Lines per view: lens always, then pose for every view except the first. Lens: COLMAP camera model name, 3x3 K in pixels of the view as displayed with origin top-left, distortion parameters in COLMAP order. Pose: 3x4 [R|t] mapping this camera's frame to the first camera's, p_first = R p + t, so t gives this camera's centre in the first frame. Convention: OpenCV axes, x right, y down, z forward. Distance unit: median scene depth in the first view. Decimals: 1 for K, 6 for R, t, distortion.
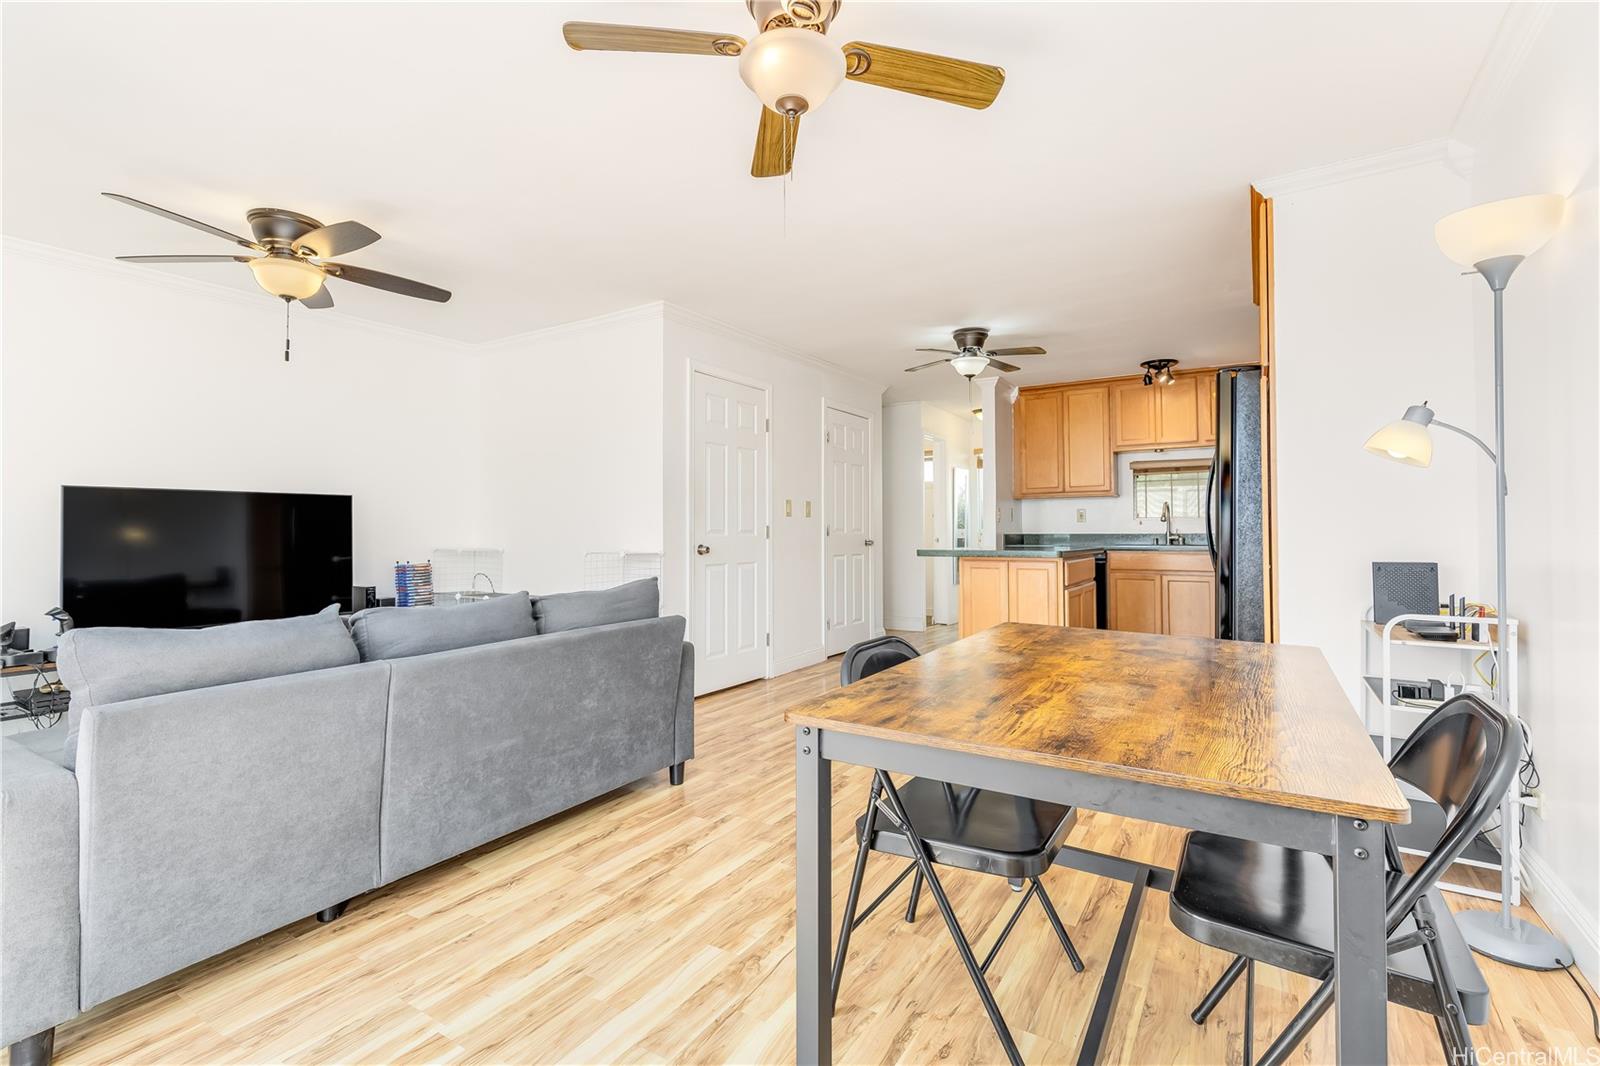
lens RADIAL K [[721.8, 0, 804.0], [0, 721.8, 522.7], [0, 0, 1]] dist [-0.002774, -0.000125]
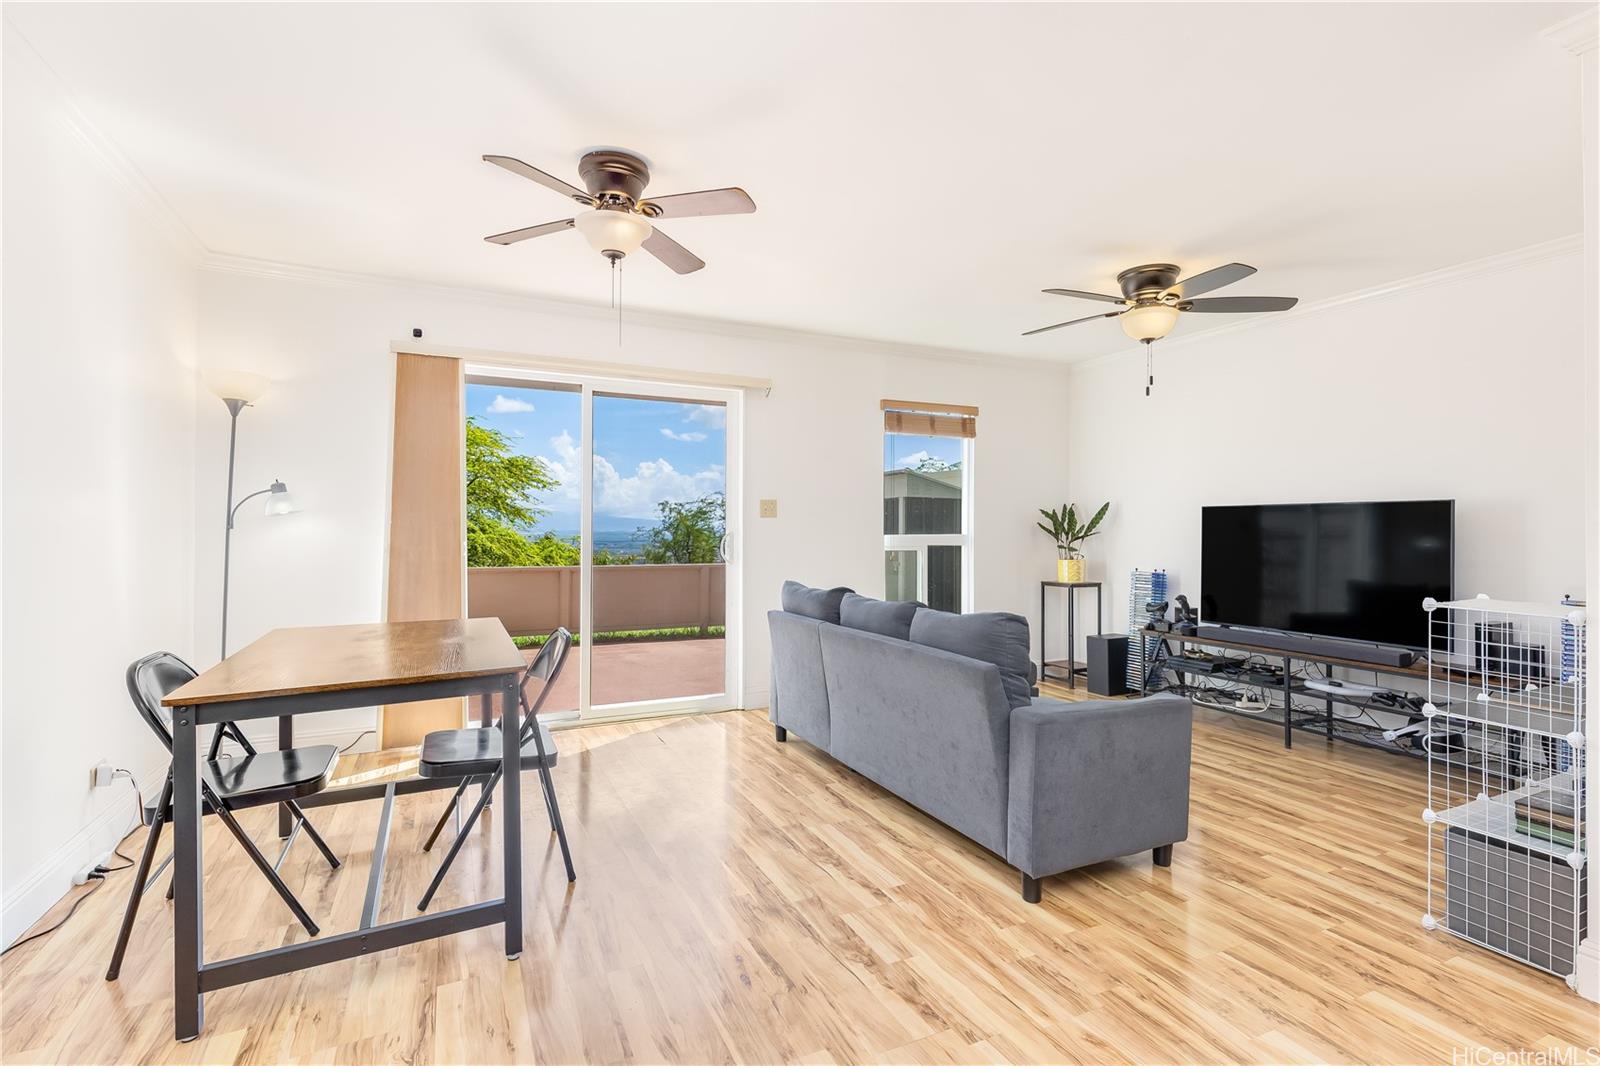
lens RADIAL K [[721.8, 0, 798.2], [0, 721.8, 525.6], [0, 0, 1]] dist [-0.002774, -0.000125]
pose [[-0.520770, 0.007190, -0.853666, 0.683194], [0.002780, 0.999974, 0.006726, -0.033933], [0.853692, 0.001129, -0.520777, 1.392593]]
